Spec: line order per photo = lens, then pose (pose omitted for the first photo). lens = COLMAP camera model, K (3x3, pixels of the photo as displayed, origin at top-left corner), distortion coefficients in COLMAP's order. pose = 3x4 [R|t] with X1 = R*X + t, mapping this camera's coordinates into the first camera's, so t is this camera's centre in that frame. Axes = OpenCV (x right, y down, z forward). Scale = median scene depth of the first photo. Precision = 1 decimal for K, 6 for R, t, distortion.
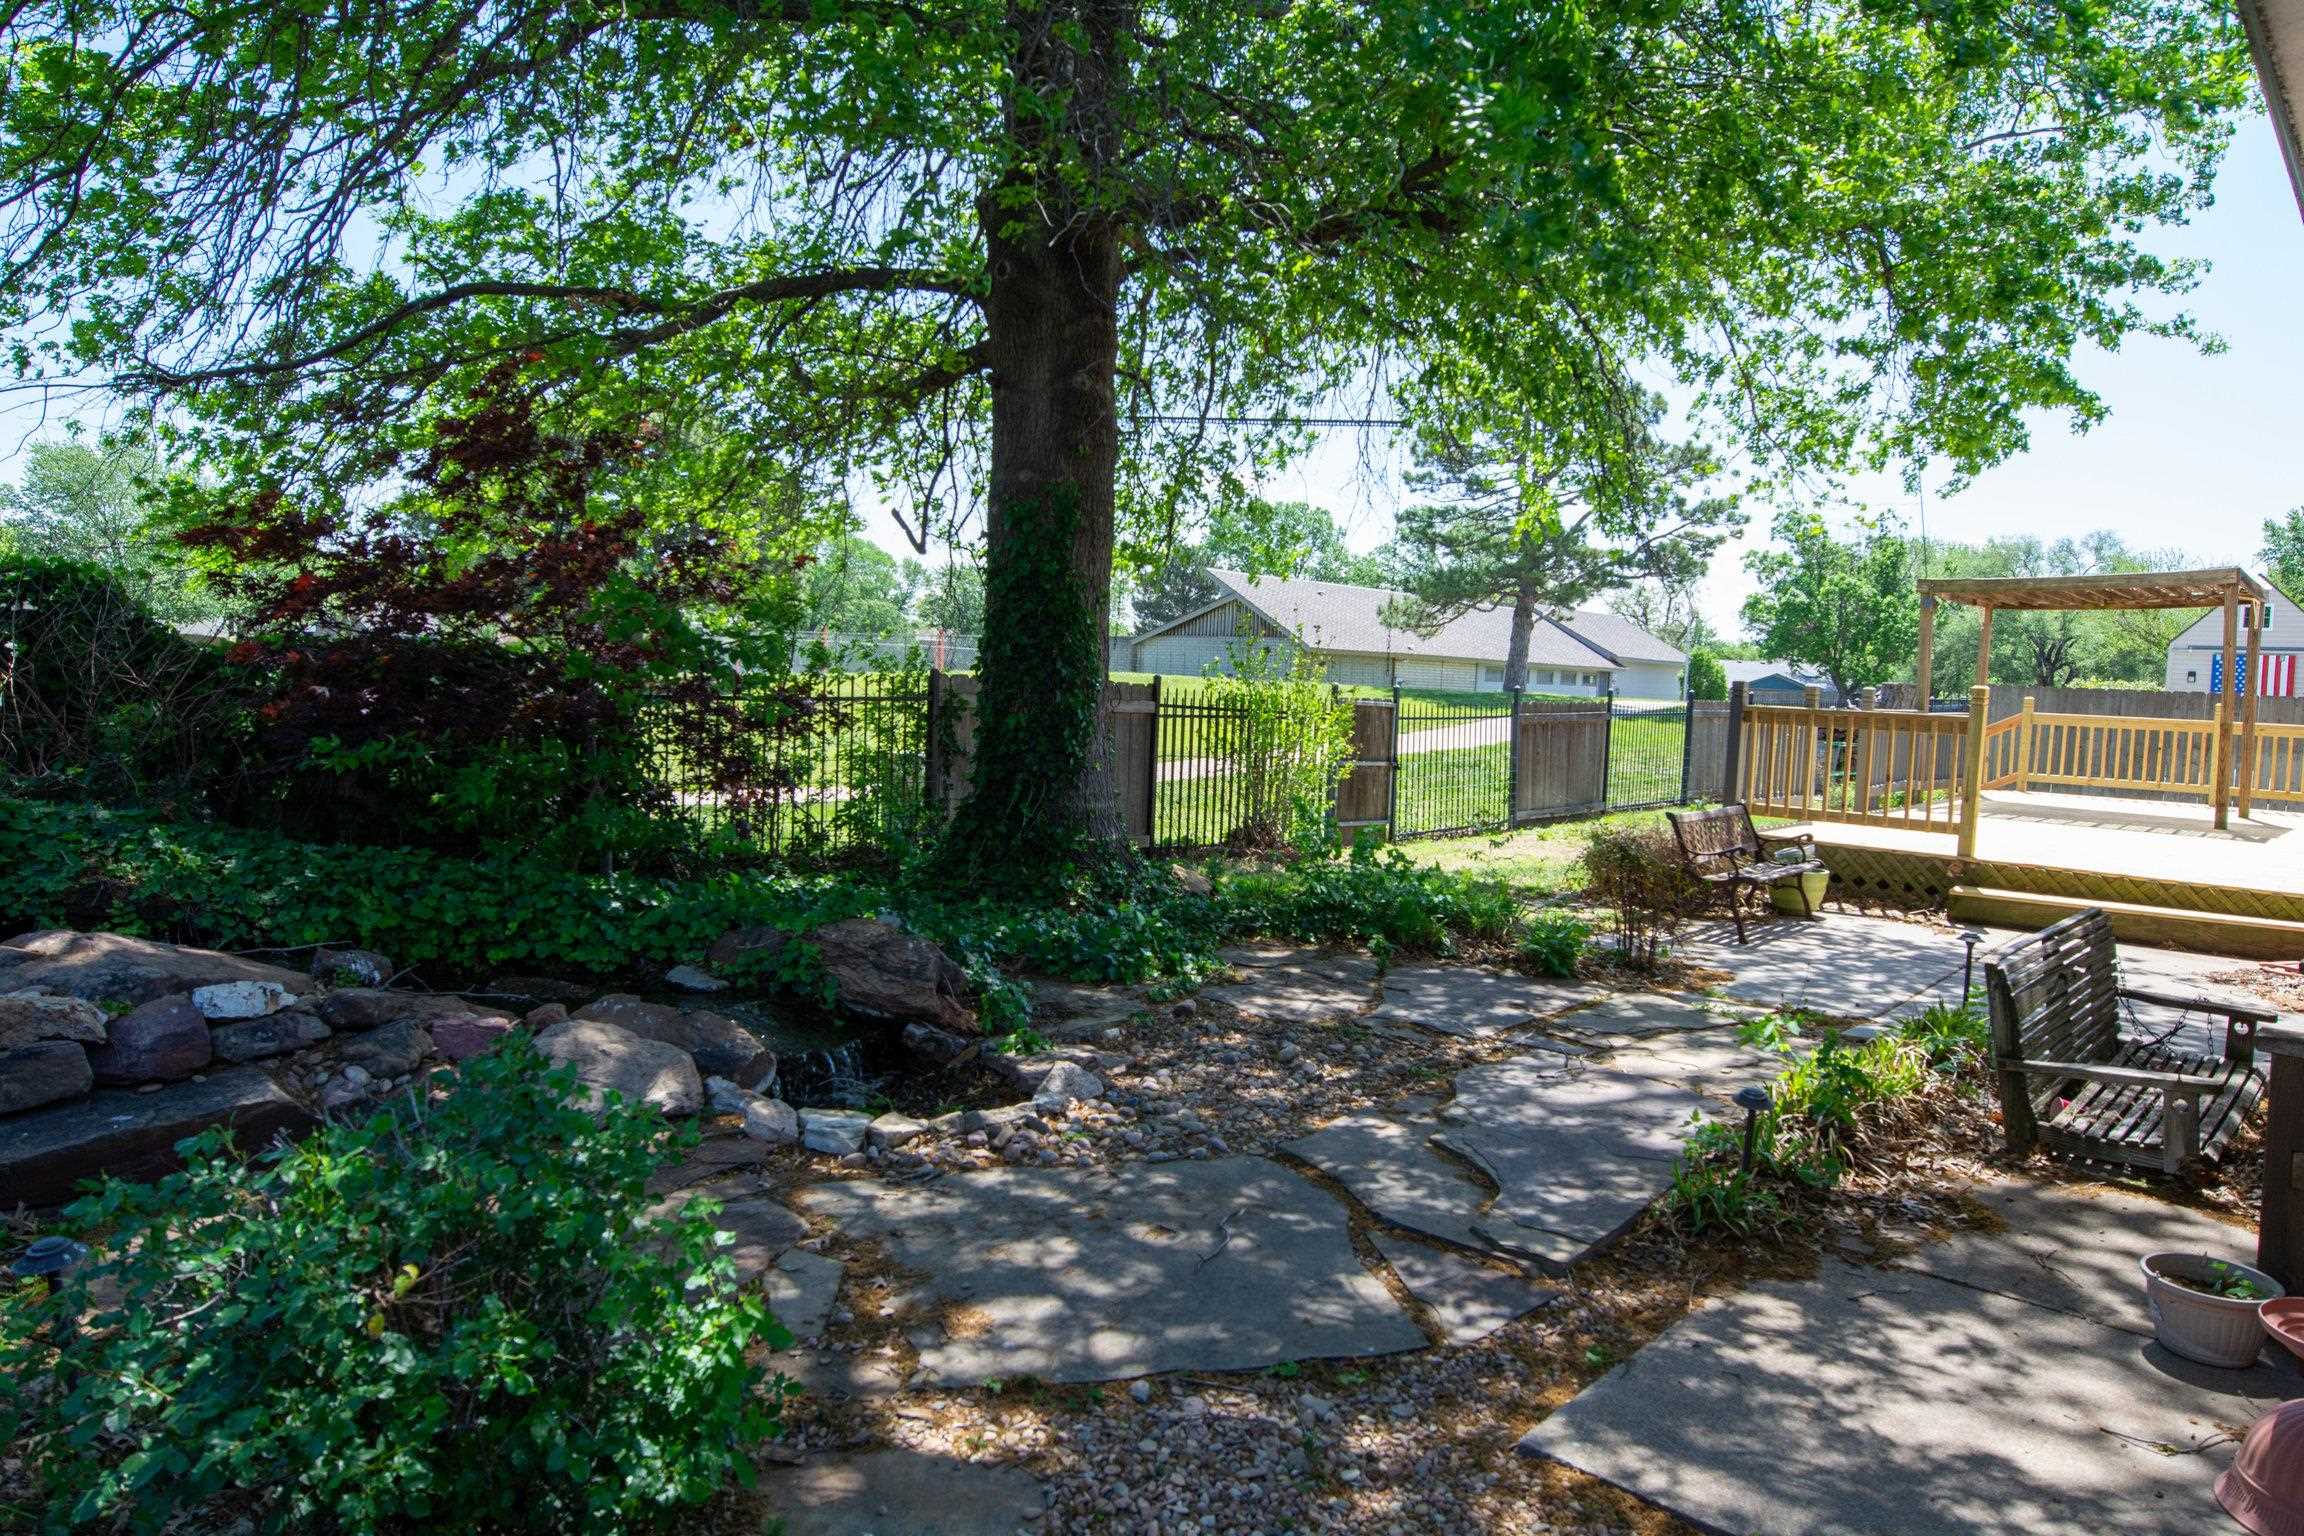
lens RADIAL K [[1399.6, 0, 1152.0], [0, 1399.6, 768.0], [0, 0, 1]] dist [-0.001663, 0.000483]
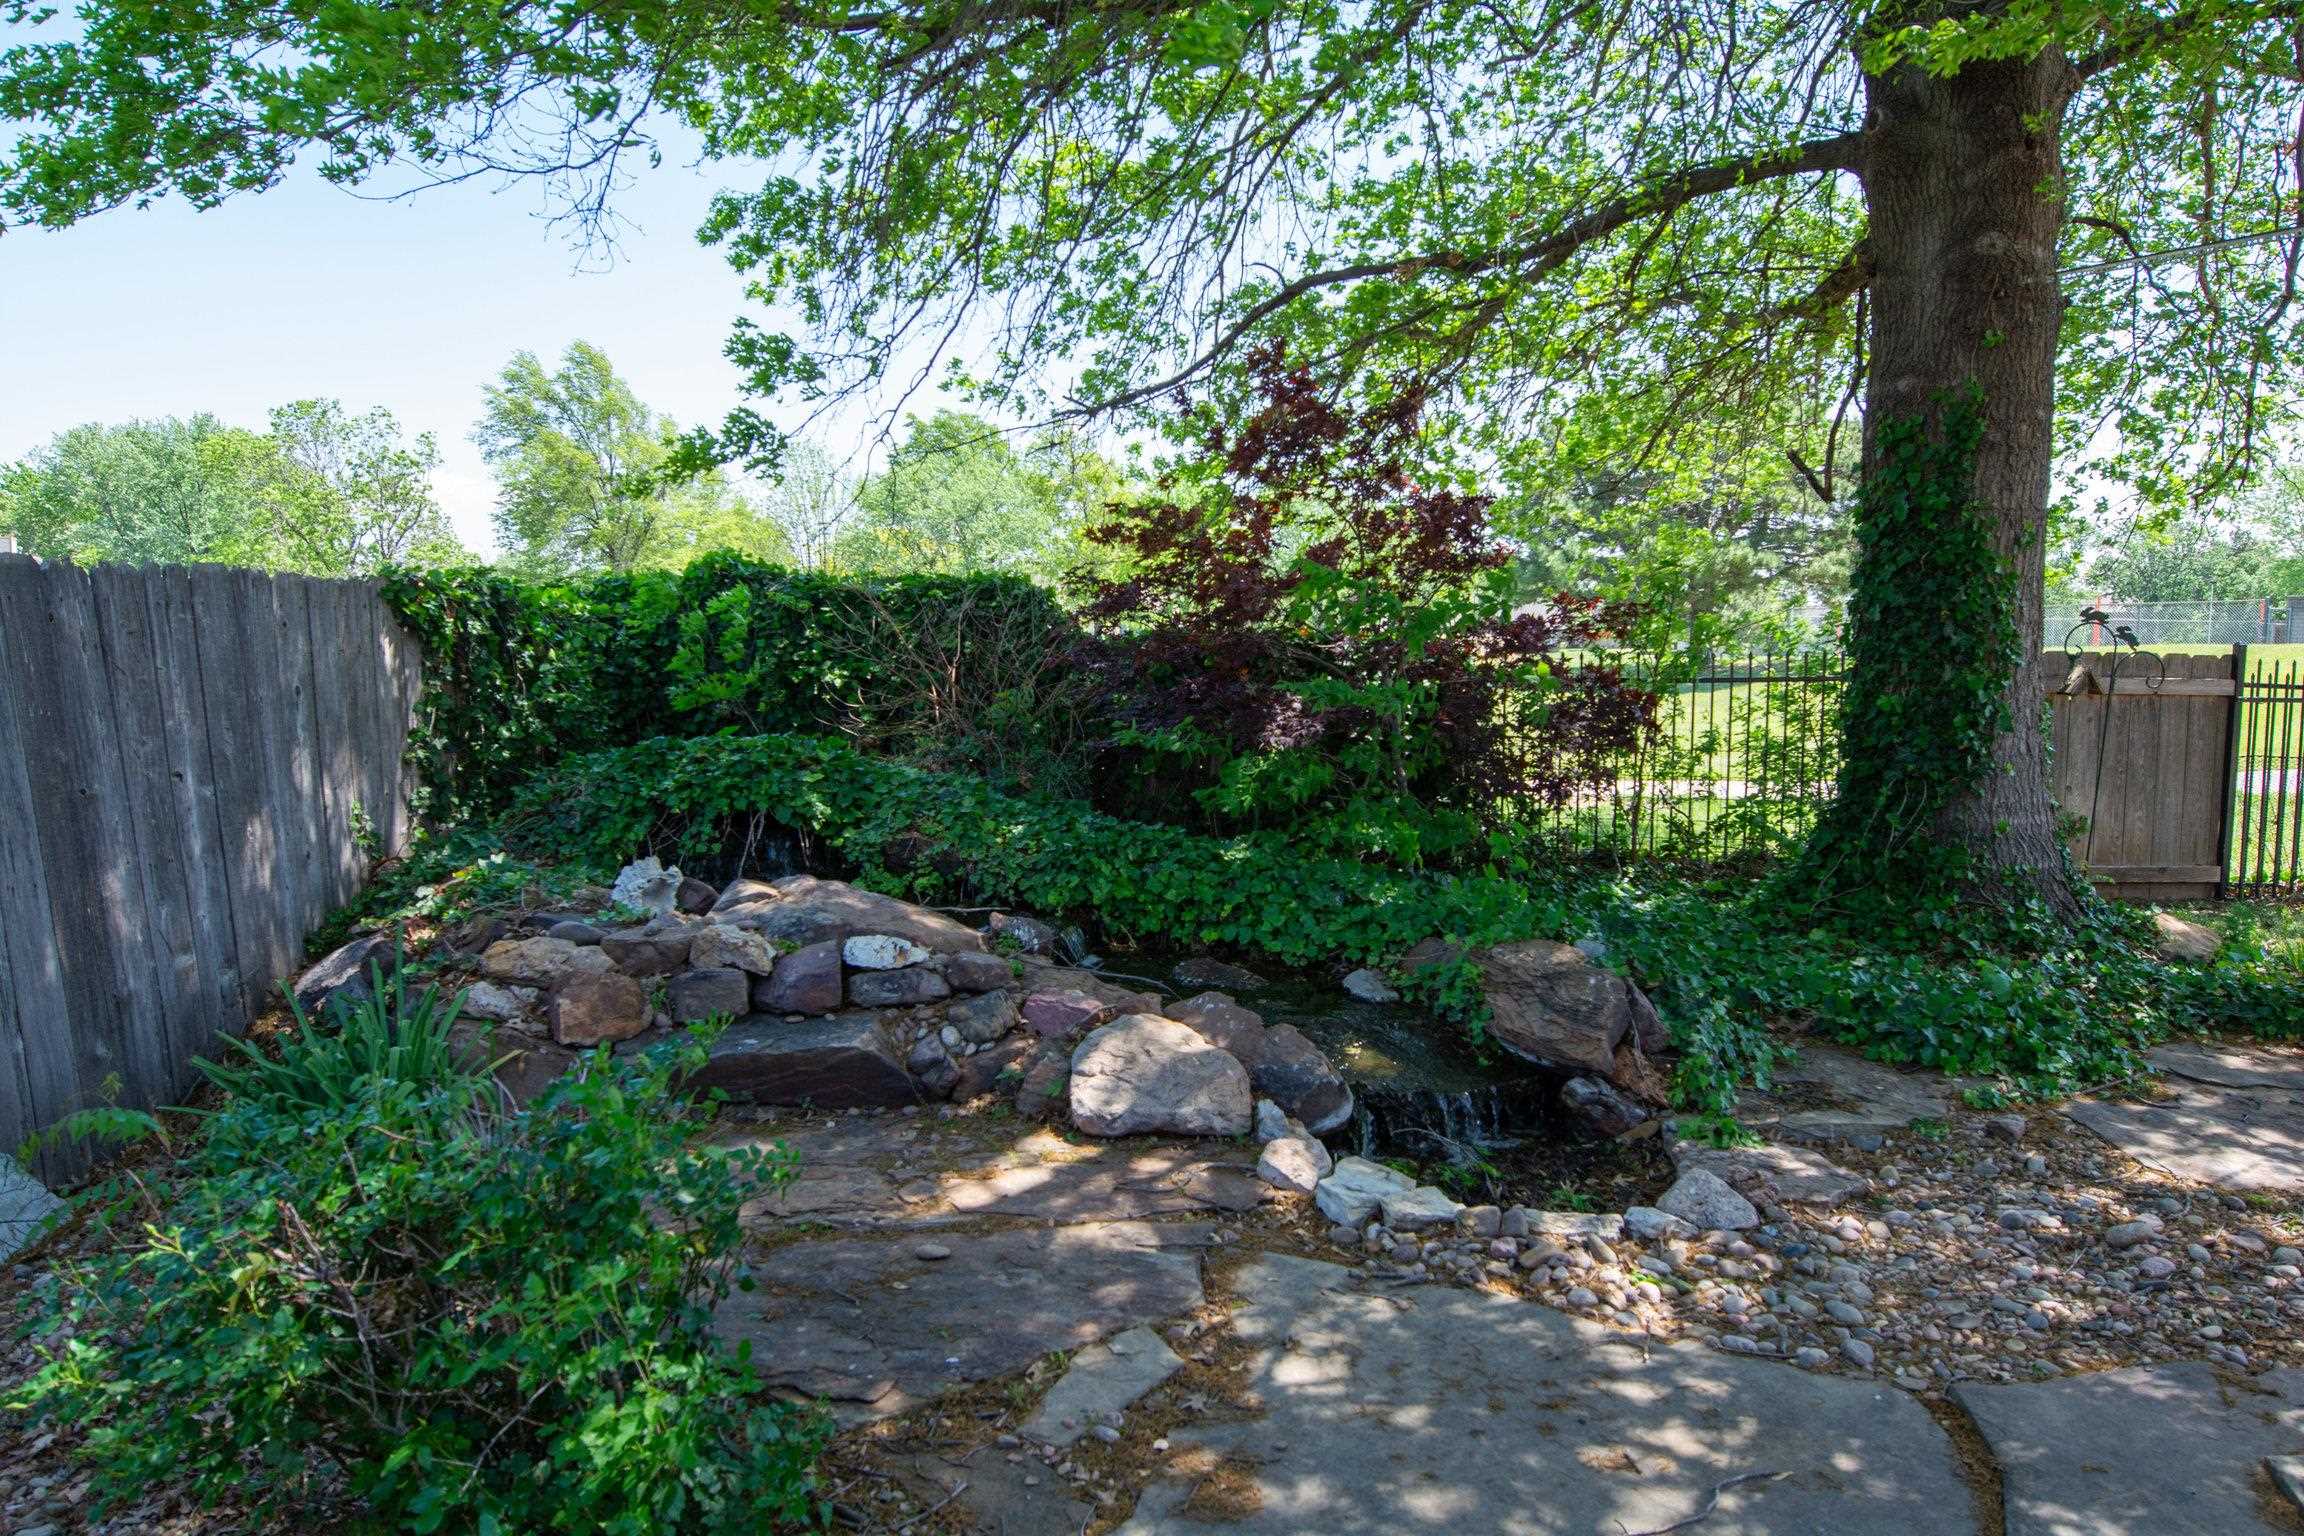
lens RADIAL K [[1399.6, 0, 1152.0], [0, 1399.6, 768.0], [0, 0, 1]] dist [-0.001663, 0.000483]
pose [[0.731327, 0.031949, -0.681278, 0.243613], [-0.025158, 0.999486, 0.019866, -0.008216], [0.681562, 0.002611, 0.731755, 0.300415]]
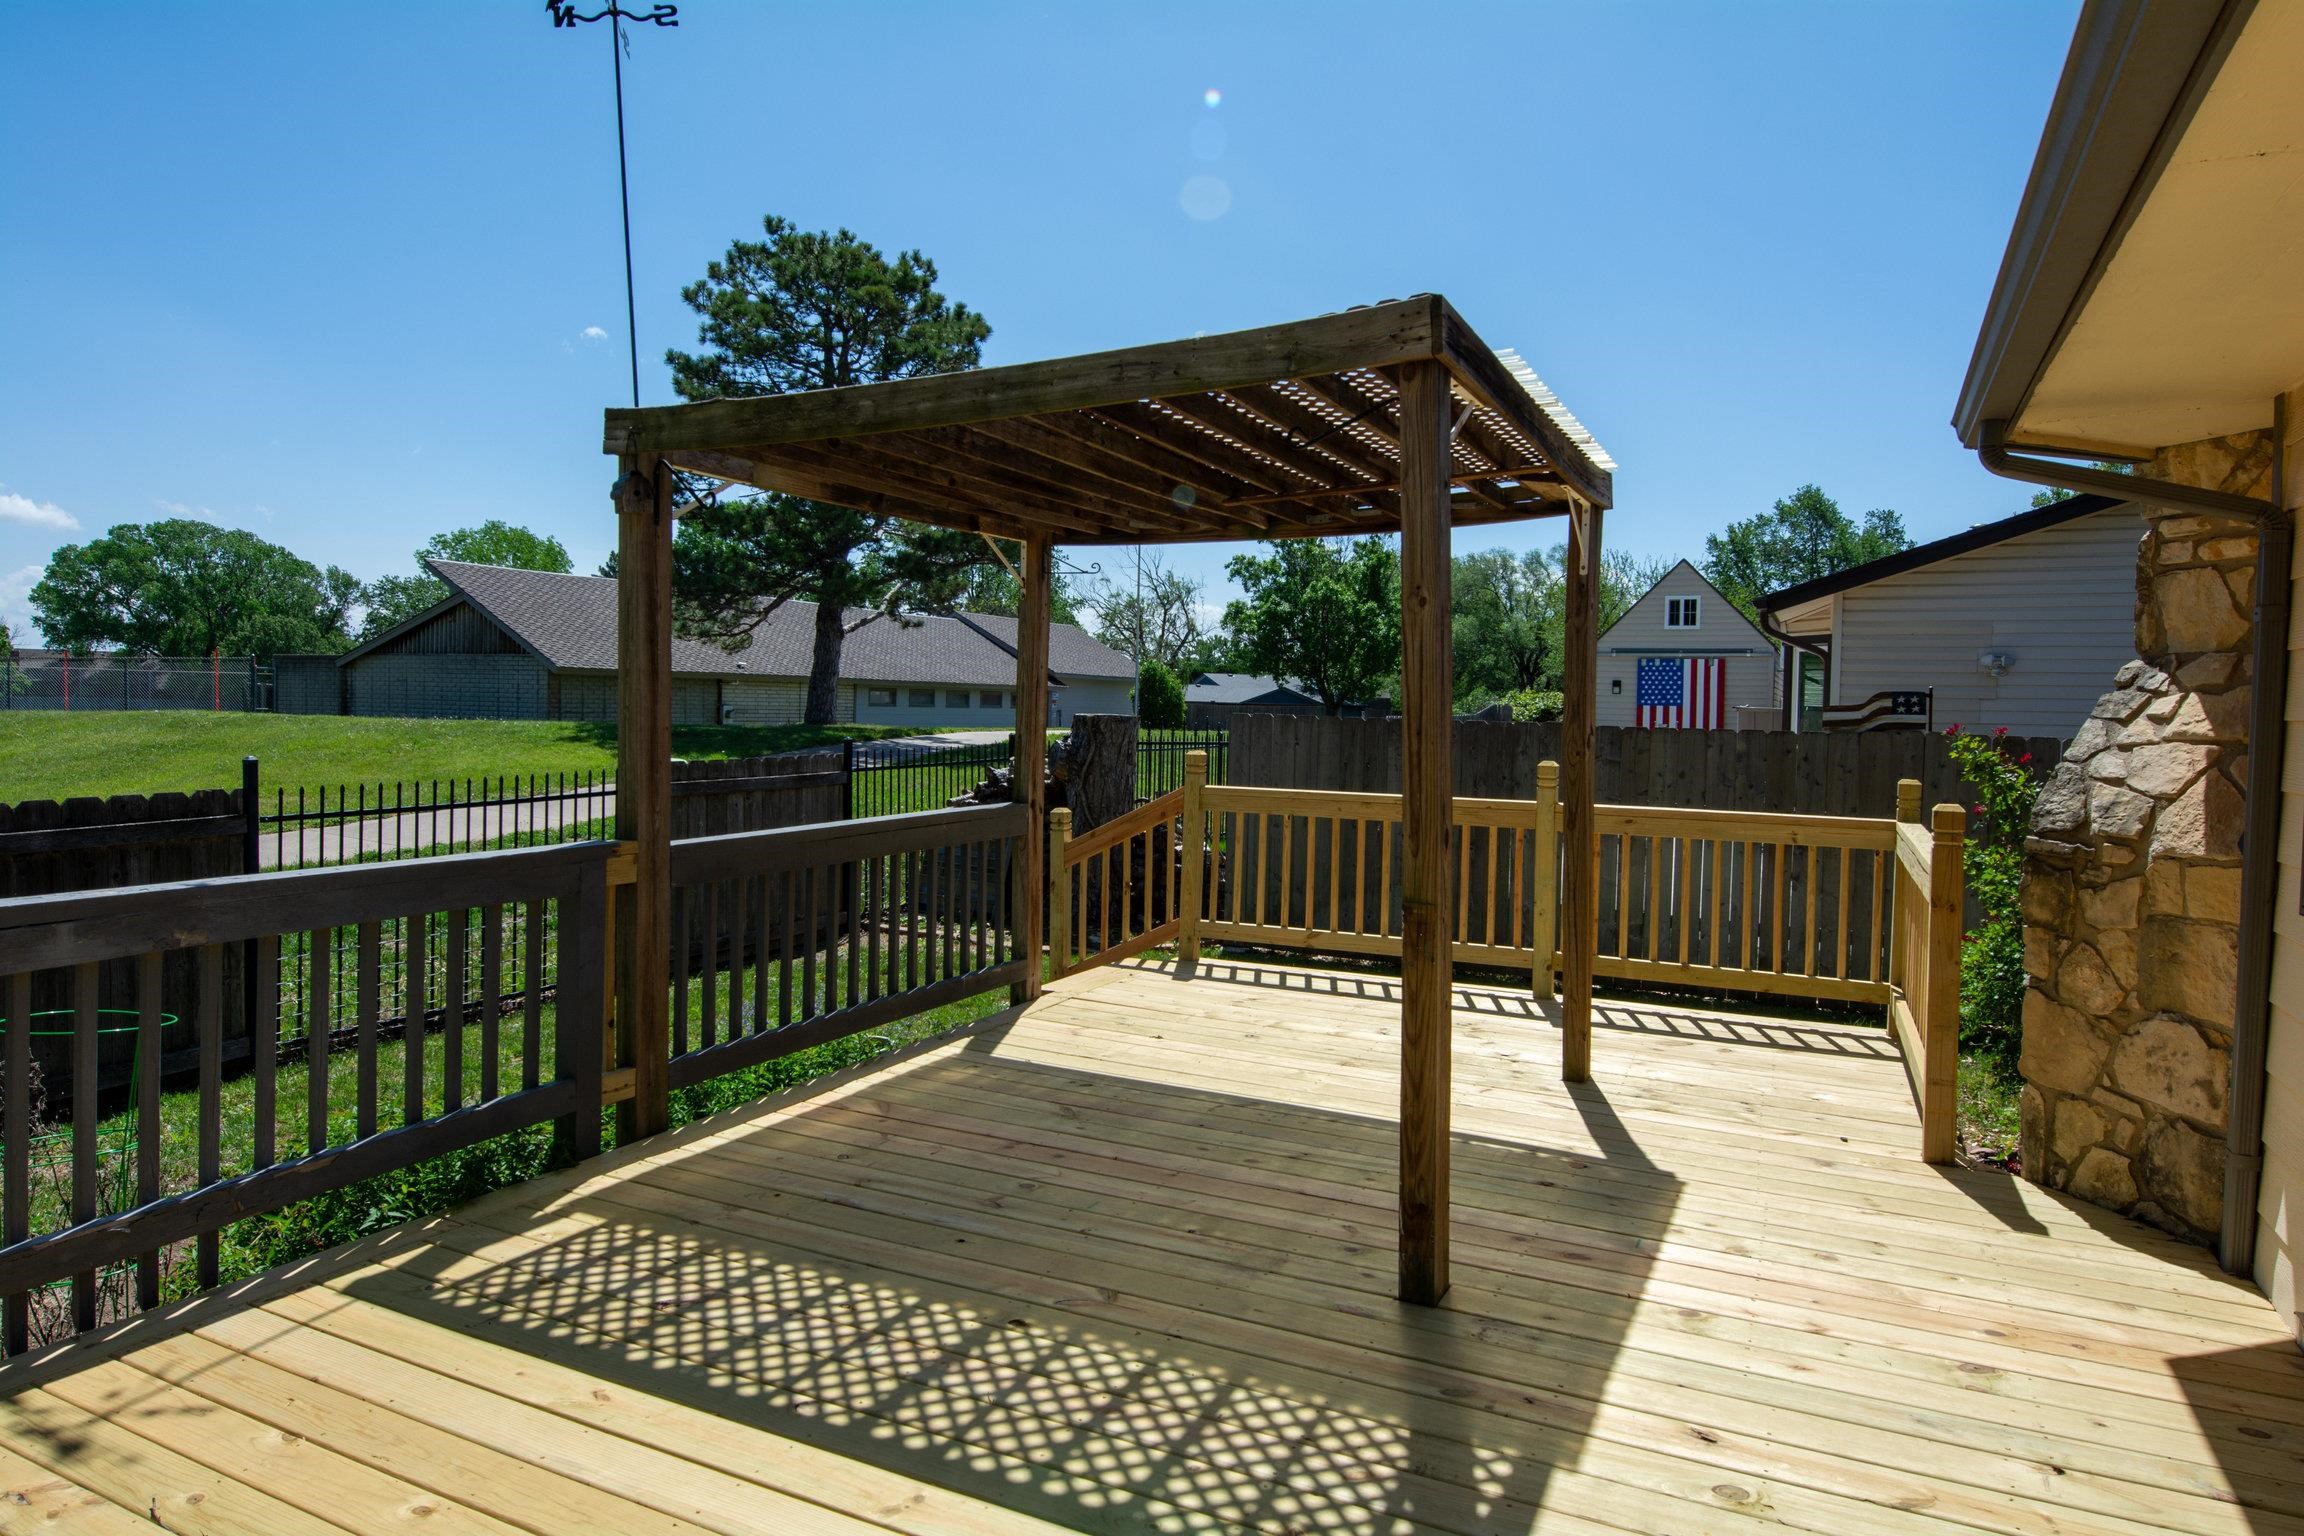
lens RADIAL K [[1399.6, 0, 1152.0], [0, 1399.6, 768.0], [0, 0, 1]] dist [-0.001663, 0.000483]
pose [[0.959445, -0.034815, 0.279739, 0.066444], [0.038946, 0.999199, -0.009220, -0.005597], [-0.279194, 0.019741, 0.960032, 0.077959]]
